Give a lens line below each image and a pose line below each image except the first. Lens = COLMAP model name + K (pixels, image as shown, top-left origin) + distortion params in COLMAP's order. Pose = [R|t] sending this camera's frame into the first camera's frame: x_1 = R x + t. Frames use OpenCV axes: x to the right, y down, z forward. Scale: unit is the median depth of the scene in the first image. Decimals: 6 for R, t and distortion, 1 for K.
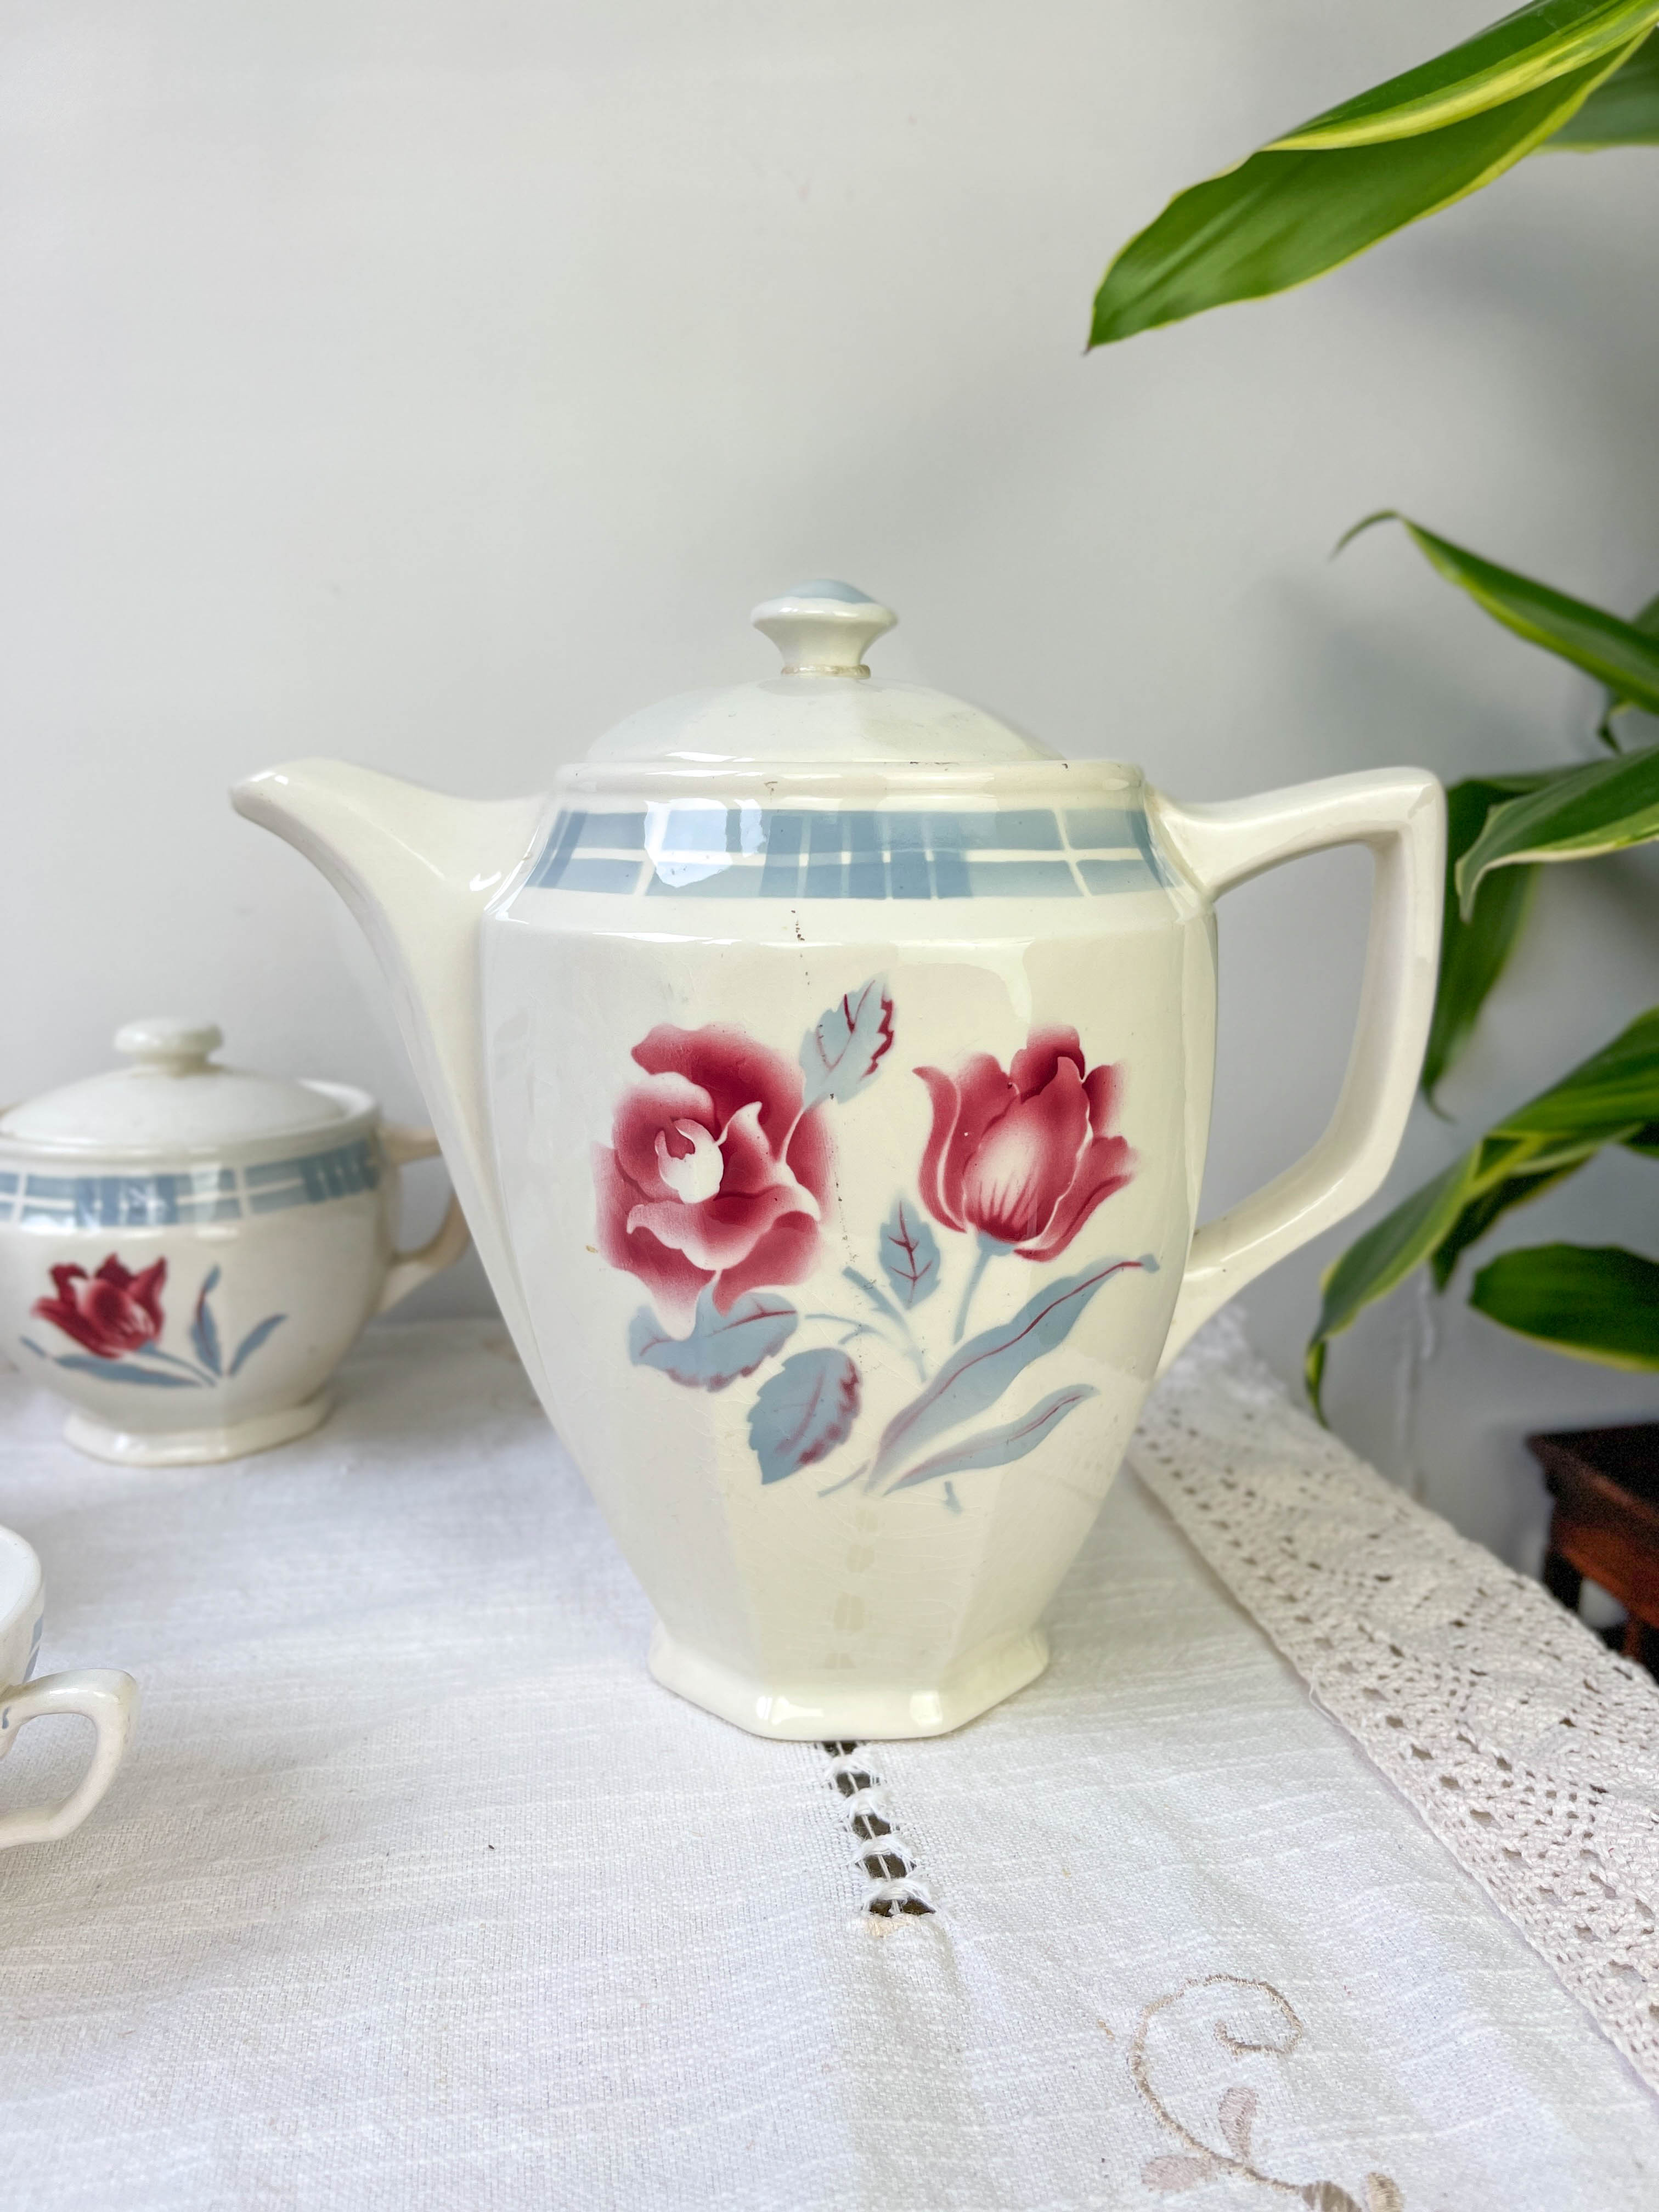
lens RADIAL K [[1660.3, 0, 825.6], [0, 1660.3, 1125.6], [0, 0, 1]] dist [0.056117, -0.097352]
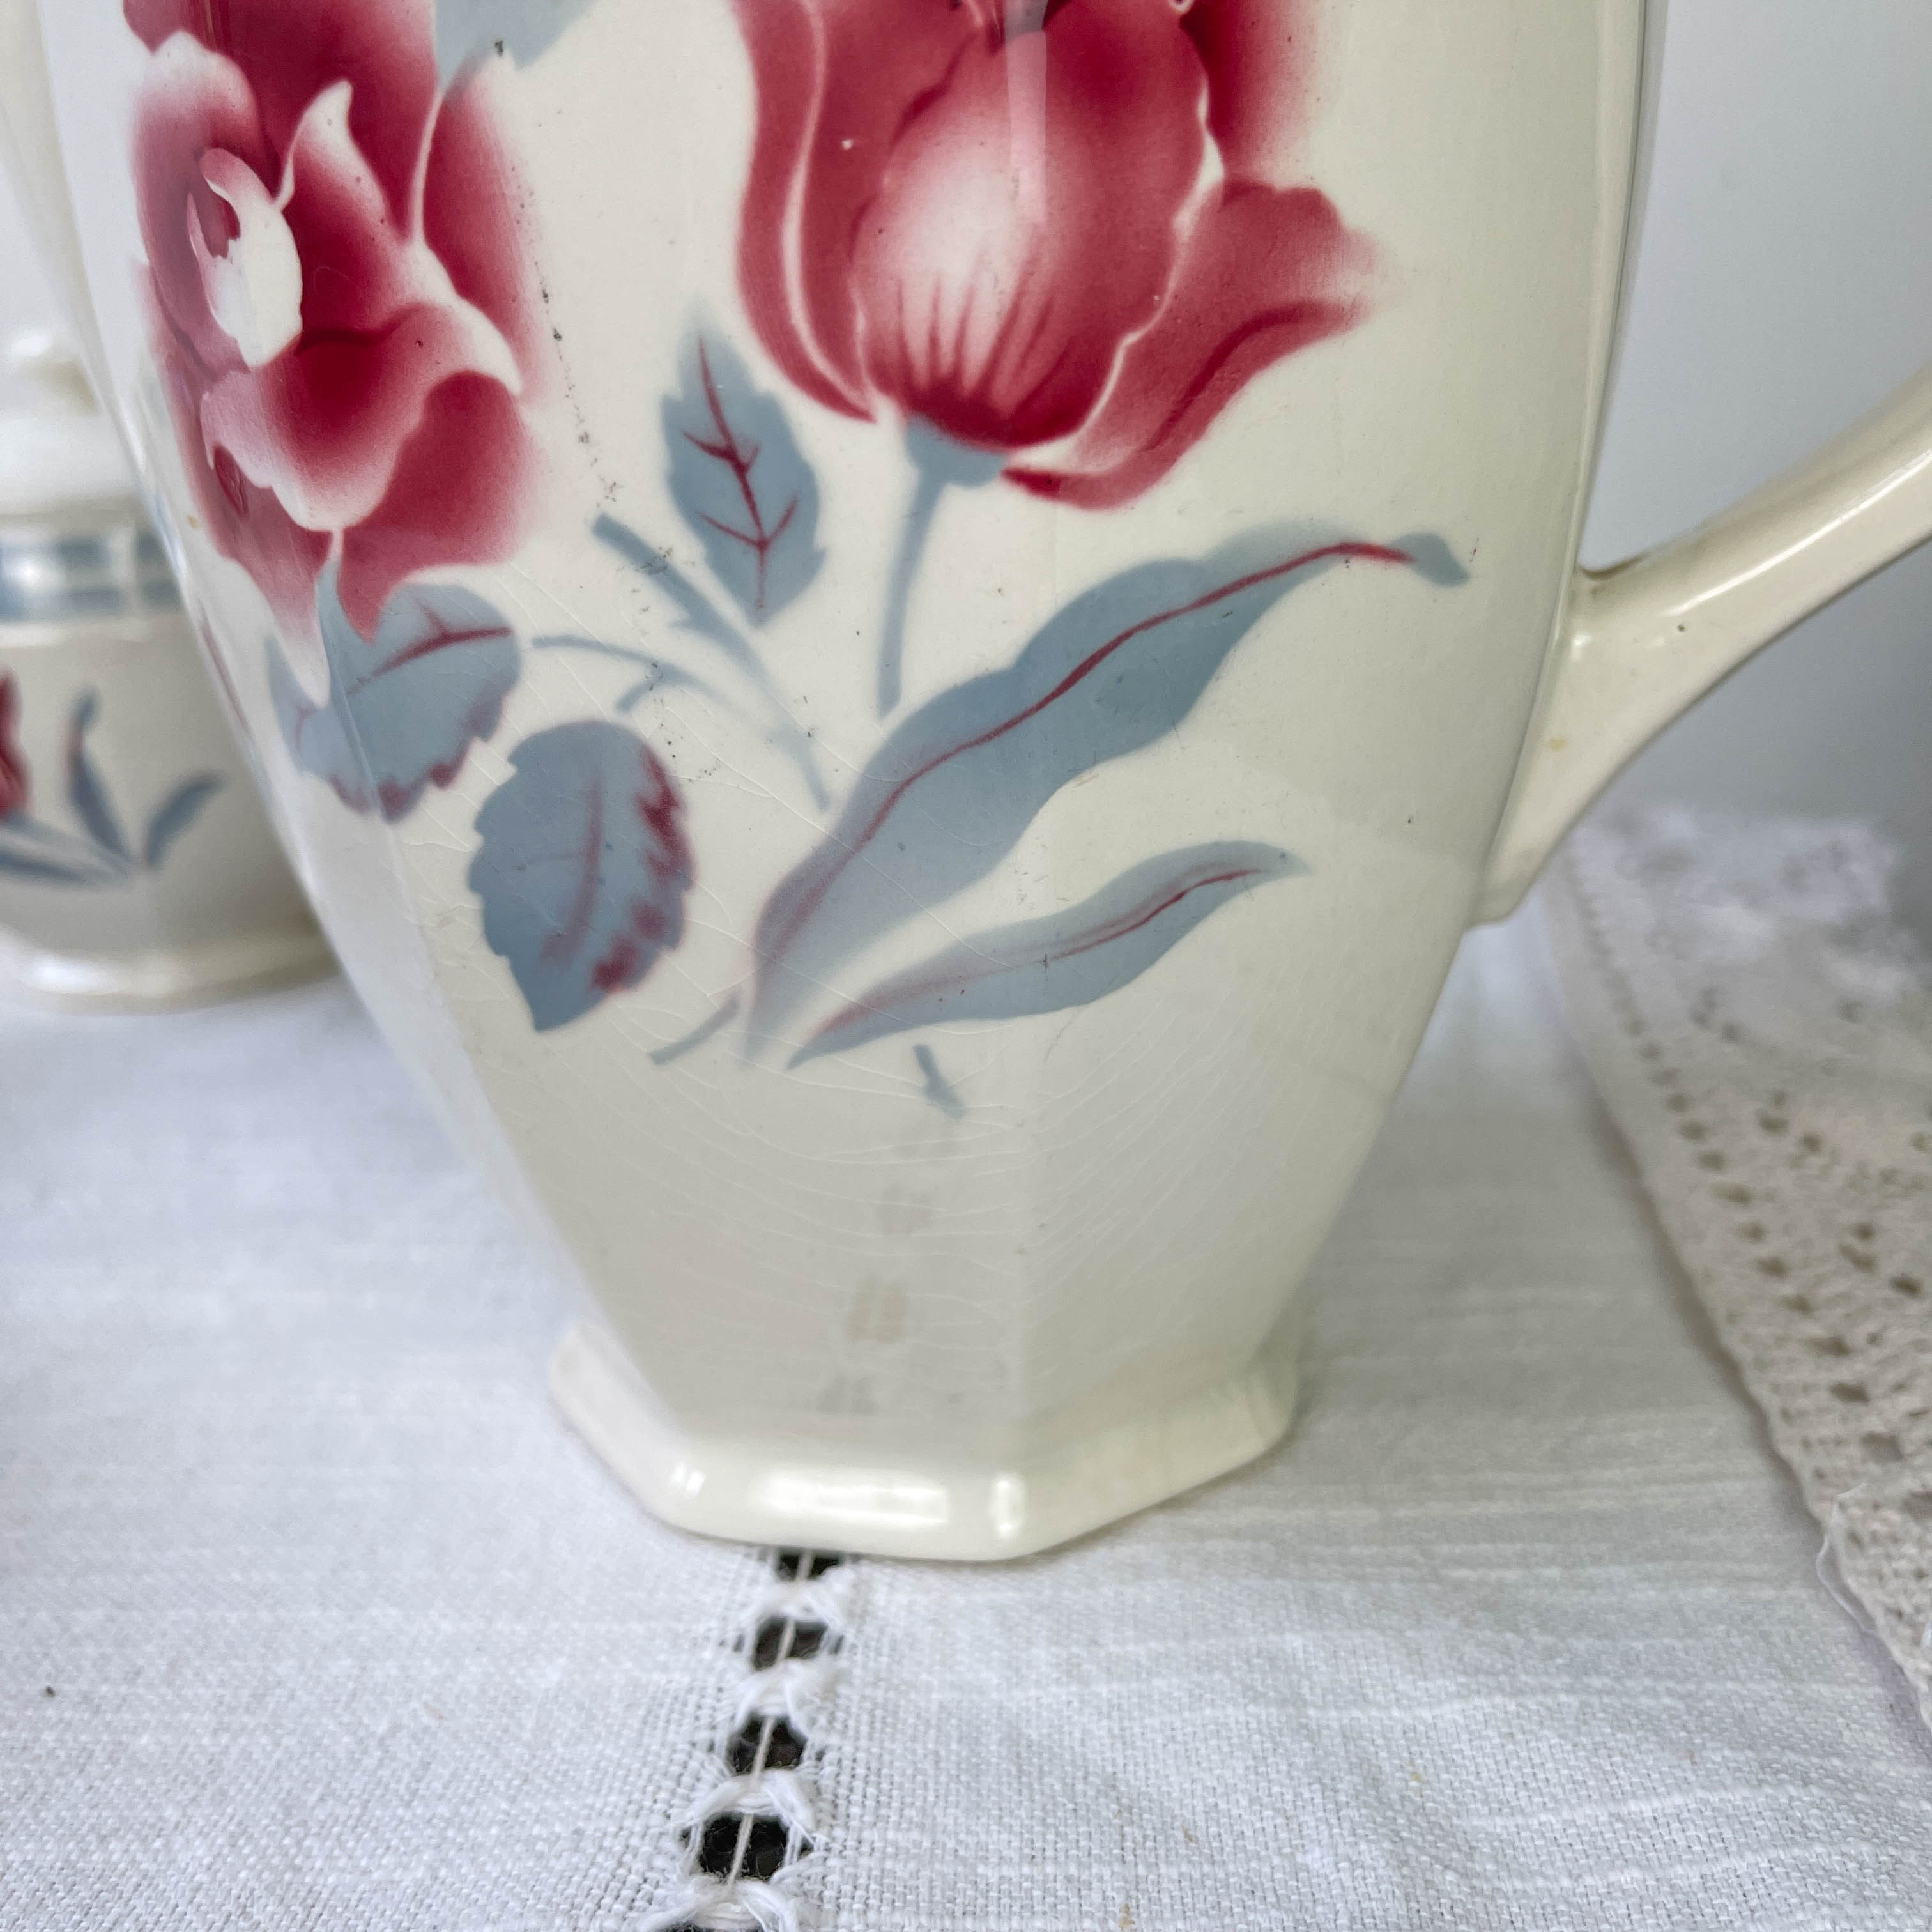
lens RADIAL K [[2005.9, 0, 966.0], [0, 2005.9, 966.0], [0, 0, 1]] dist [0.007620, -0.029408]
pose [[0.970505, 0.040596, -0.237639, 0.206239], [-0.008158, 0.990686, 0.135921, 0.117169], [0.240943, -0.129973, 0.961797, 0.480325]]
